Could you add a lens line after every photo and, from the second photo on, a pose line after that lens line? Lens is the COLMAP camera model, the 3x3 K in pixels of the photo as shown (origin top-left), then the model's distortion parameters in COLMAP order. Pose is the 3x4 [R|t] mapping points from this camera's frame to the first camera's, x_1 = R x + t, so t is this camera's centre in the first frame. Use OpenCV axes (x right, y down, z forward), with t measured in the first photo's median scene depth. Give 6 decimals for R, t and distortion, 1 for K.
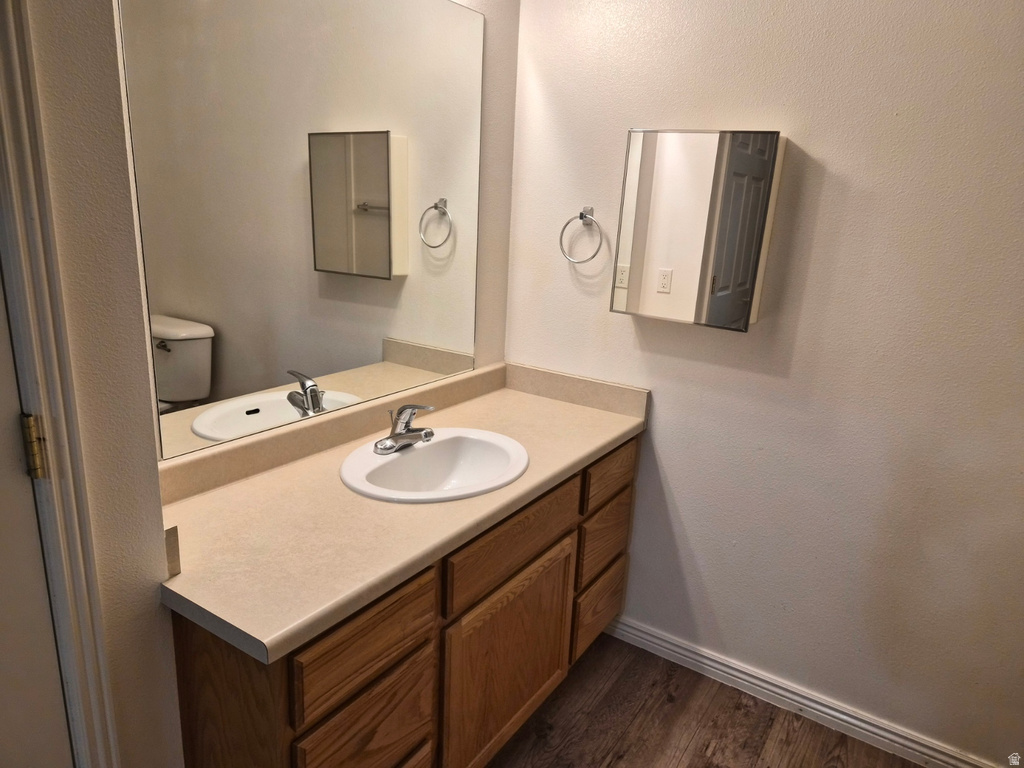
lens RADIAL K [[683.3, 0, 514.7], [0, 683.3, 366.6], [0, 0, 1]] dist [0.074578, -0.072277]
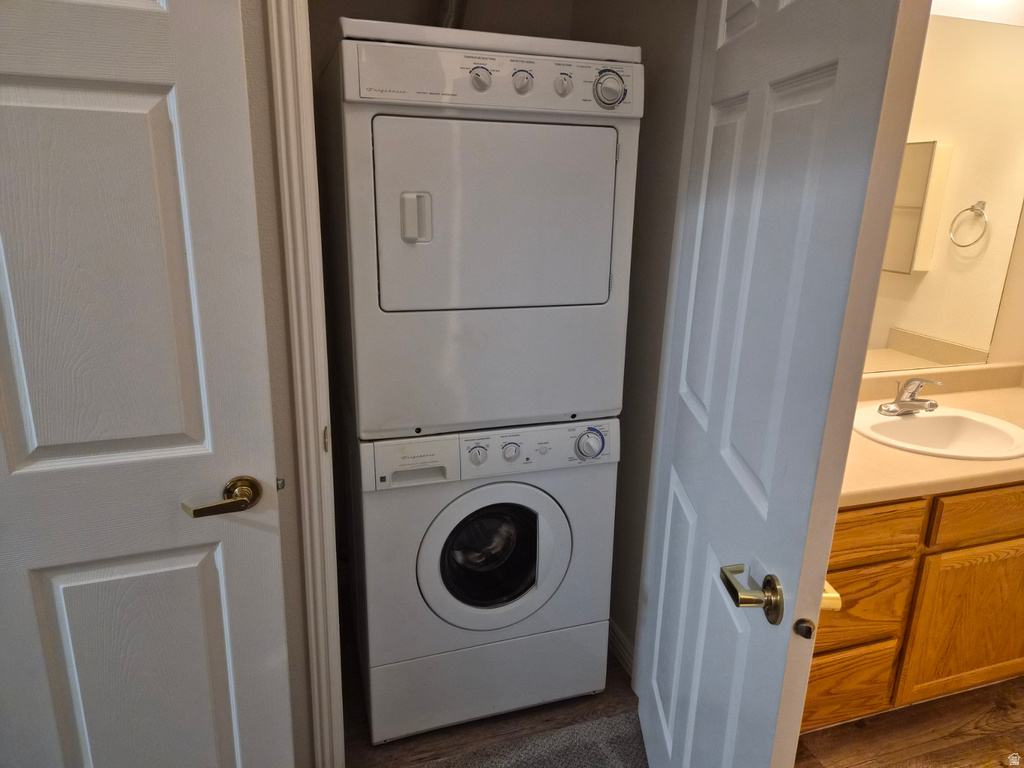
lens RADIAL K [[693.9, 0, 510.1], [0, 693.9, 379.3], [0, 0, 1]] dist [0.059345, -0.044564]
pose [[0.792046, 0.151111, -0.591463, 0.008309], [-0.138464, 0.988097, 0.067025, 0.073359], [0.594551, 0.028810, 0.803542, -0.401686]]
